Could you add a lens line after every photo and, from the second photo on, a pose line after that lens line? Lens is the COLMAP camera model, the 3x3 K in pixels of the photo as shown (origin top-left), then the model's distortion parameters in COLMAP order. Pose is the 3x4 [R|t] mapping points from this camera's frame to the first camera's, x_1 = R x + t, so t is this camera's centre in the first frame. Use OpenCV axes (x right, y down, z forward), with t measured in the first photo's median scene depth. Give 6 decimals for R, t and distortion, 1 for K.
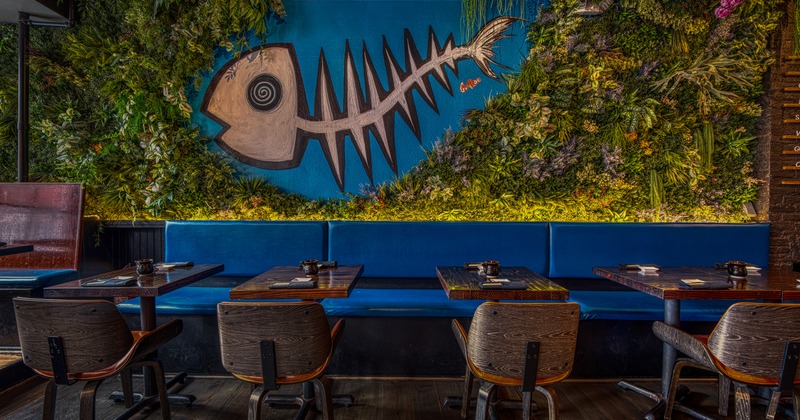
lens RADIAL K [[331.0, 0, 400.0], [0, 331.0, 210.0], [0, 0, 1]] dist [-0.000319, -0.000047]
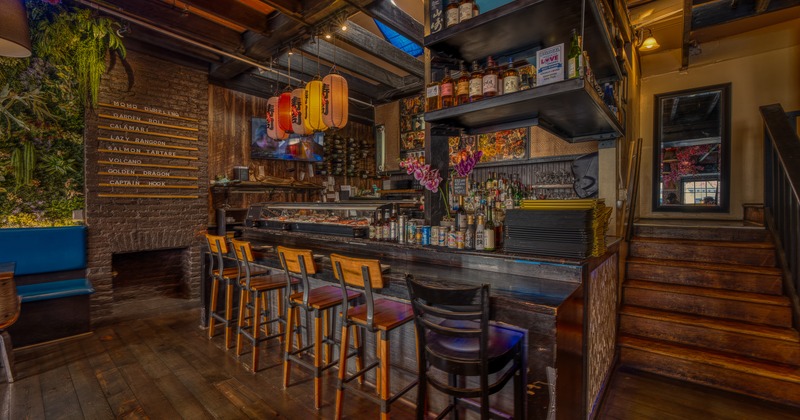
lens RADIAL K [[331.0, 0, 400.0], [0, 331.0, 210.0], [0, 0, 1]] dist [-0.000319, -0.000047]
pose [[0.624945, -0.009442, 0.780612, 0.845883], [0.013561, 0.999907, 0.001237, -0.007824], [-0.780551, 0.009813, 0.625015, -0.798635]]
